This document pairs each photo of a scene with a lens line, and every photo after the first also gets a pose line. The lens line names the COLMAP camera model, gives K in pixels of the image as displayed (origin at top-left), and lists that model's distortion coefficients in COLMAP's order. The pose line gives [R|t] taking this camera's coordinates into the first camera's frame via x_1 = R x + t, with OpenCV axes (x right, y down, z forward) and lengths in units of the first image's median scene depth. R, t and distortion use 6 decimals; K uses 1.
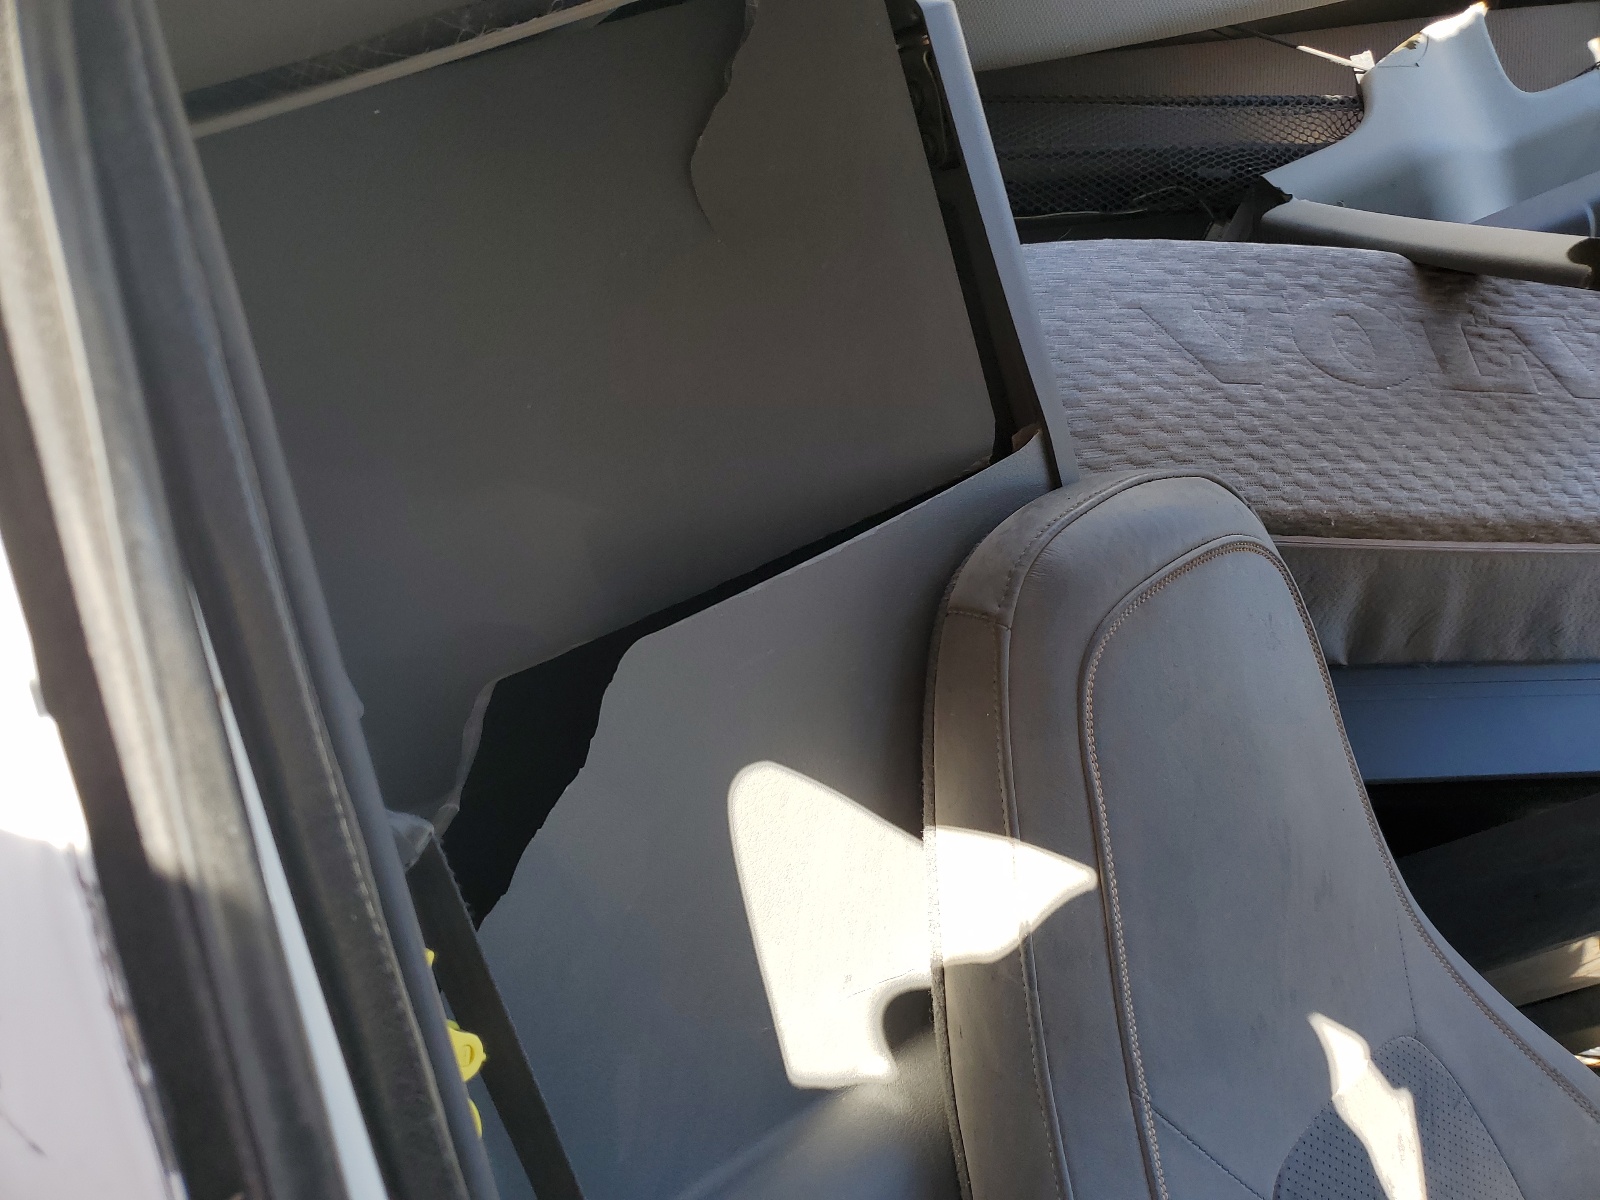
lens RADIAL K [[1204.5, 0, 803.1], [0, 1204.5, 588.1], [0, 0, 1]] dist [-0.013612, 0.010397]
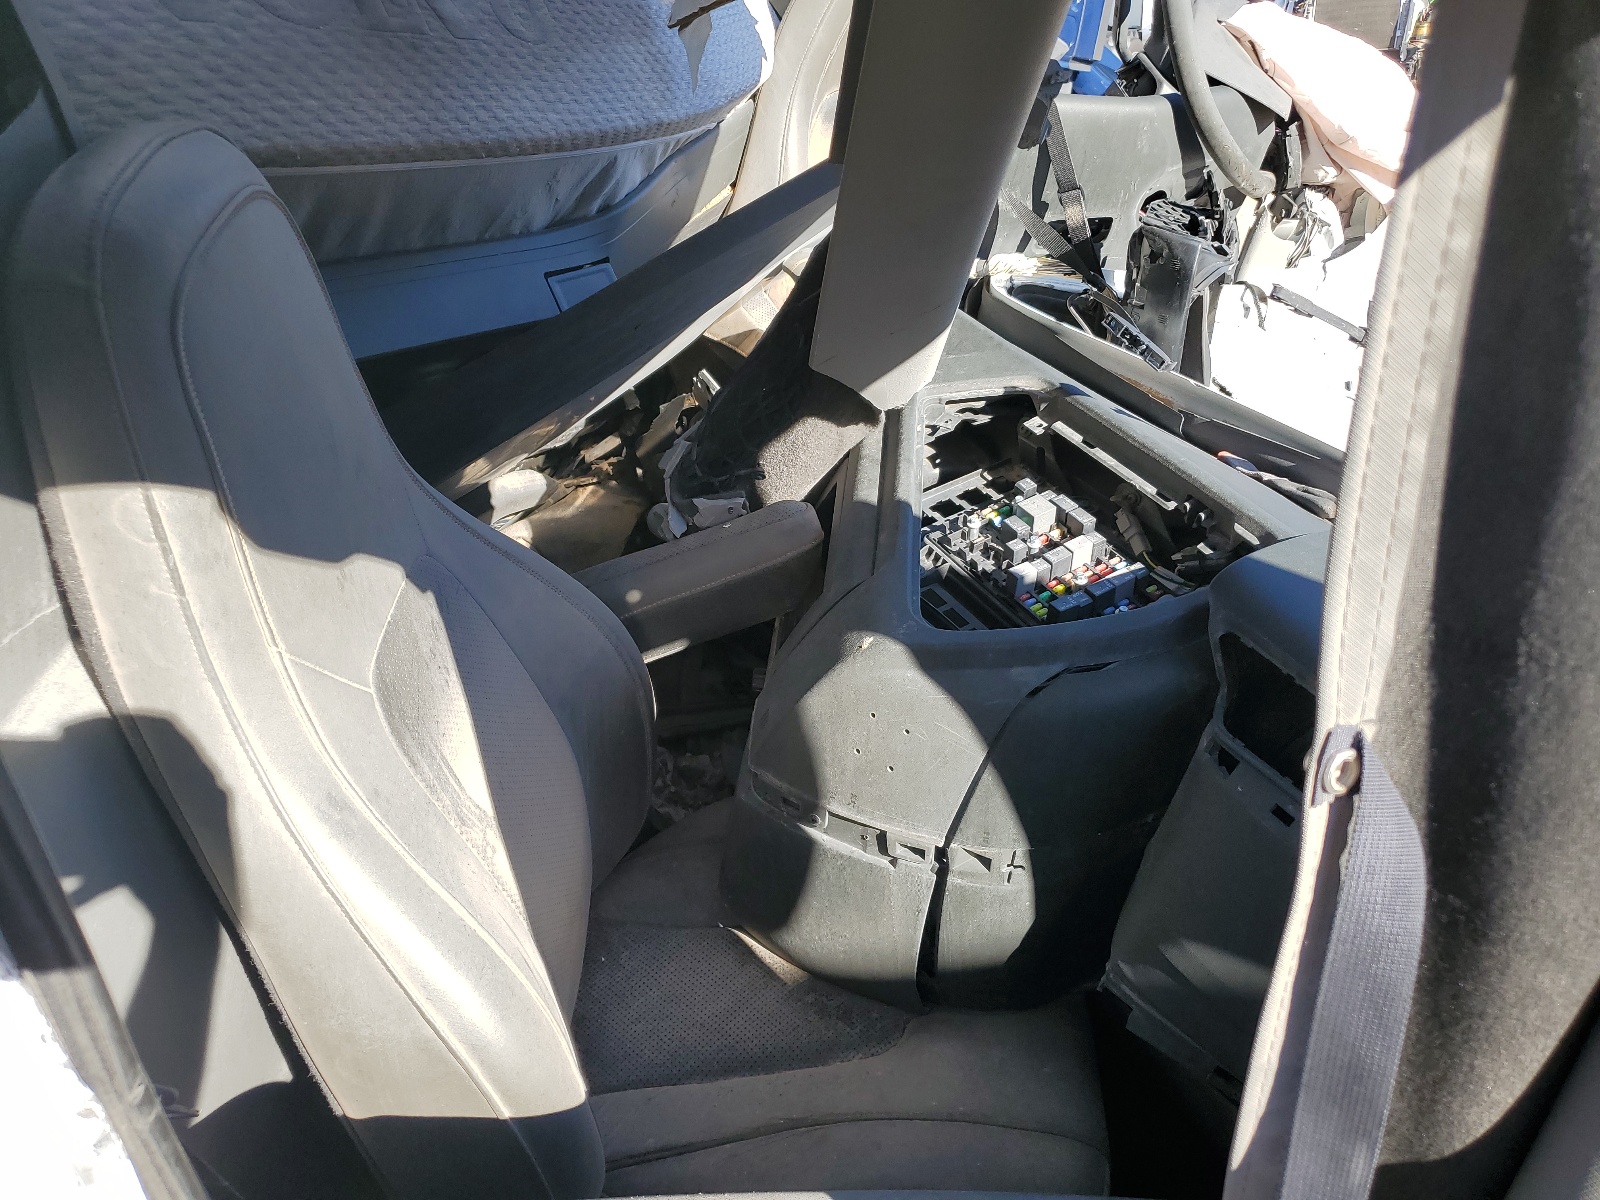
lens RADIAL K [[1204.5, 0, 799.3], [0, 1204.5, 600.5], [0, 0, 1]] dist [-0.013612, 0.010397]
pose [[0.634316, -0.294562, 0.714756, -0.202616], [0.018844, 0.930180, 0.366619, -0.070881], [-0.772844, -0.219083, 0.595579, -0.150995]]
